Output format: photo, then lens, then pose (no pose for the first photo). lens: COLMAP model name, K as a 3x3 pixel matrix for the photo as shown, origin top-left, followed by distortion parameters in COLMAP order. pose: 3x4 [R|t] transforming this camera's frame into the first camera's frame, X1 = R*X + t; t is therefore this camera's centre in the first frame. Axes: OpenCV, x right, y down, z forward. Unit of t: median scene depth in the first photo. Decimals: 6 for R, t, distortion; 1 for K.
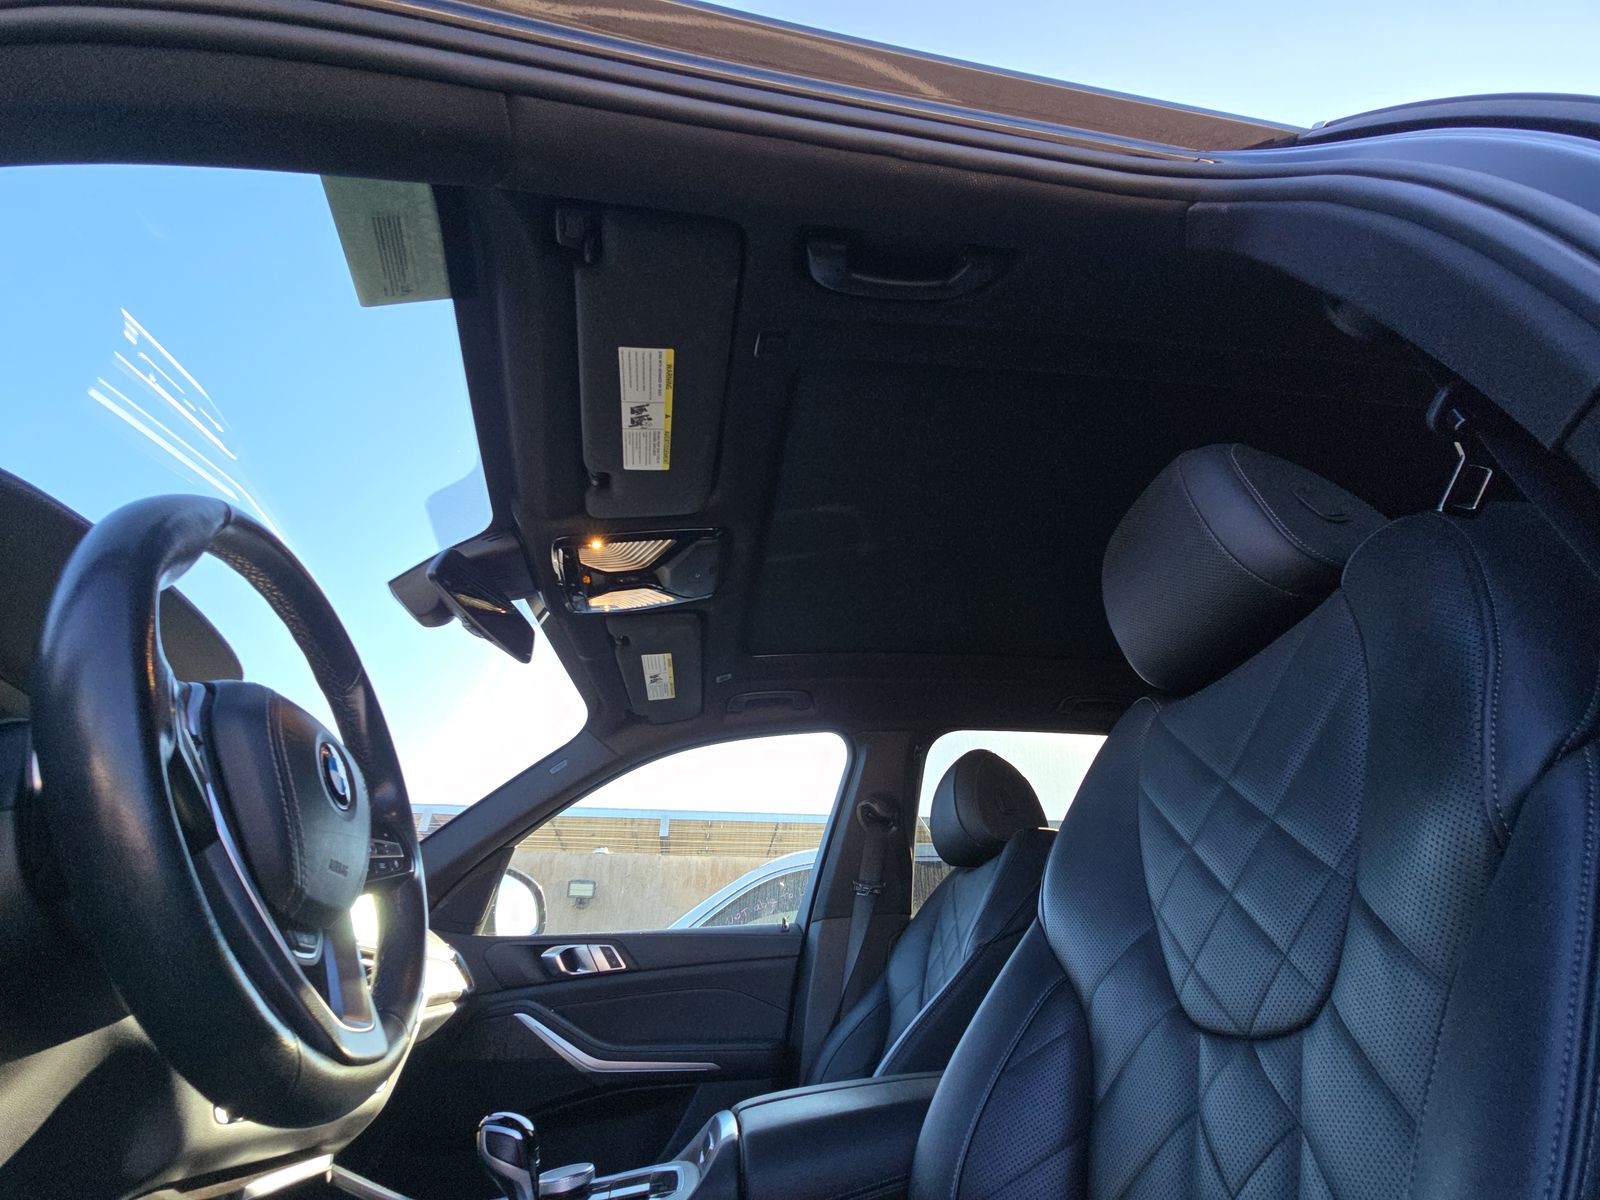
lens RADIAL K [[639.8, 0, 800.0], [0, 639.8, 600.0], [0, 0, 1]] dist [-0.001516, -0.000272]
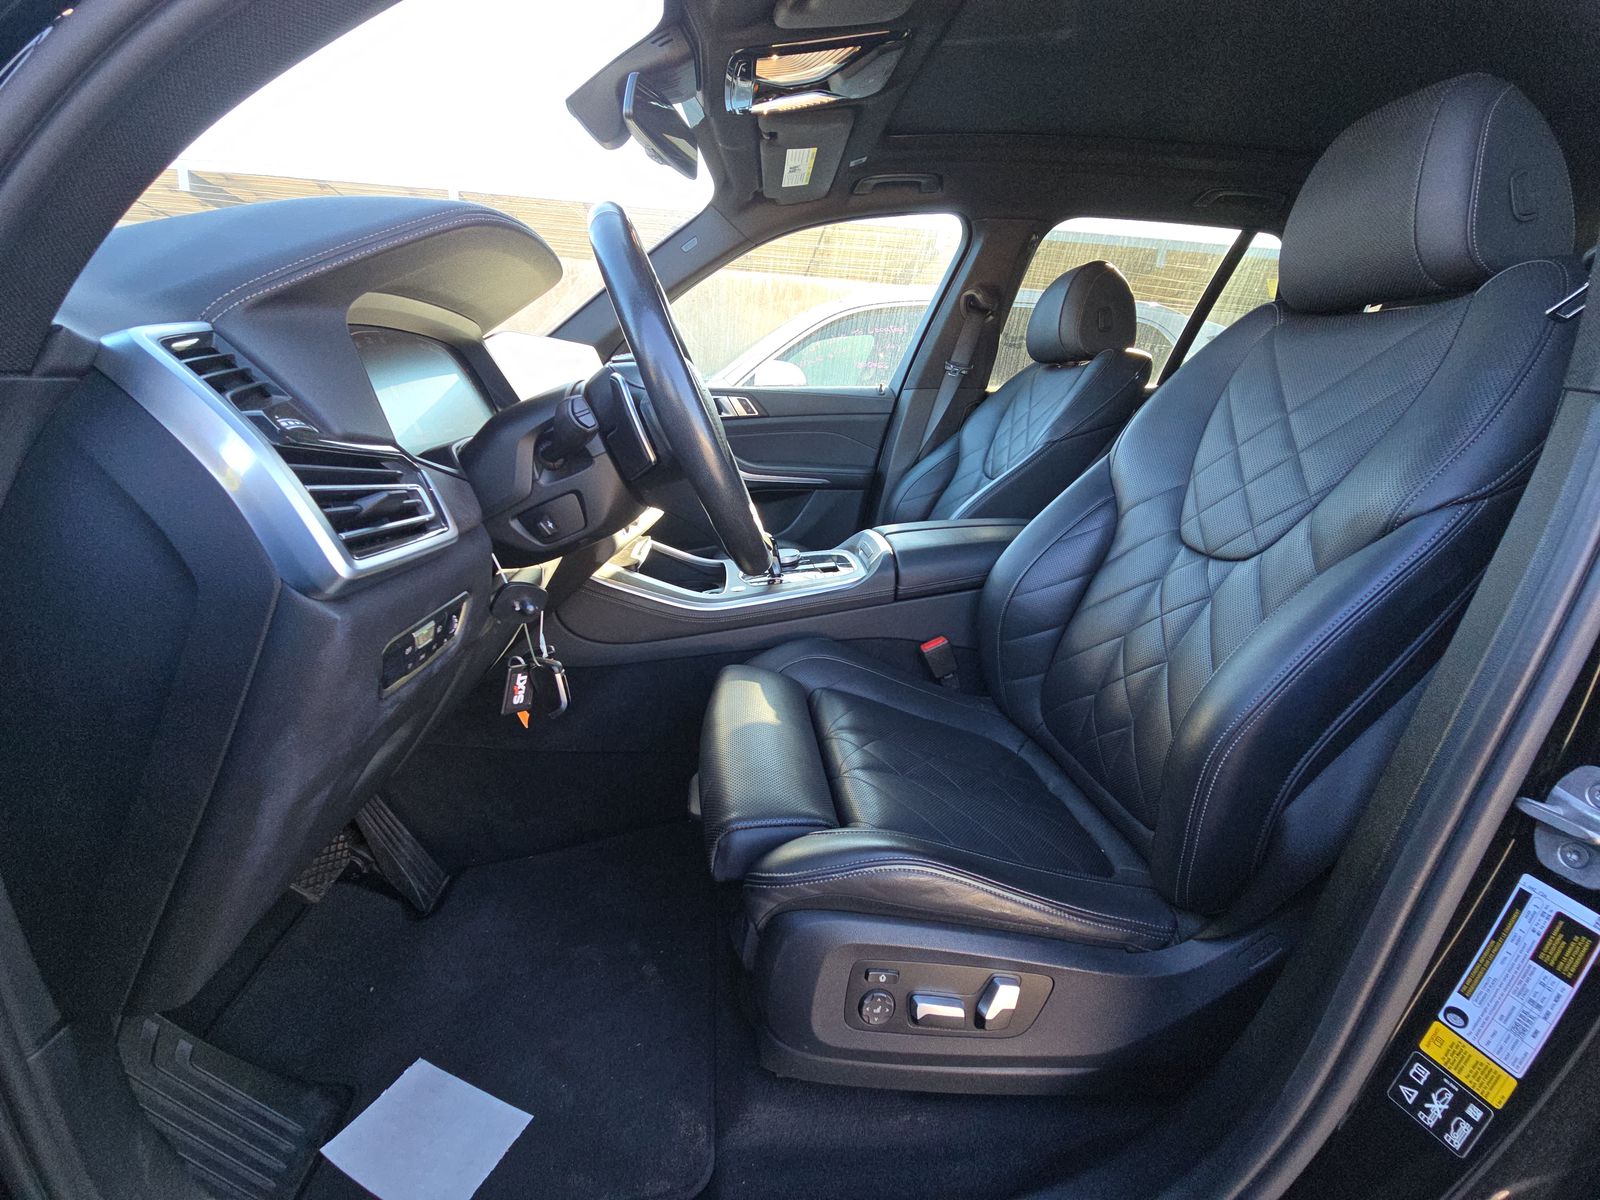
lens RADIAL K [[639.8, 0, 800.0], [0, 639.8, 600.0], [0, 0, 1]] dist [-0.001516, -0.000272]
pose [[0.996631, 0.077863, -0.025785, -0.135538], [-0.030143, 0.640073, 0.767722, -0.197905], [0.076282, -0.764358, 0.640264, -0.121457]]
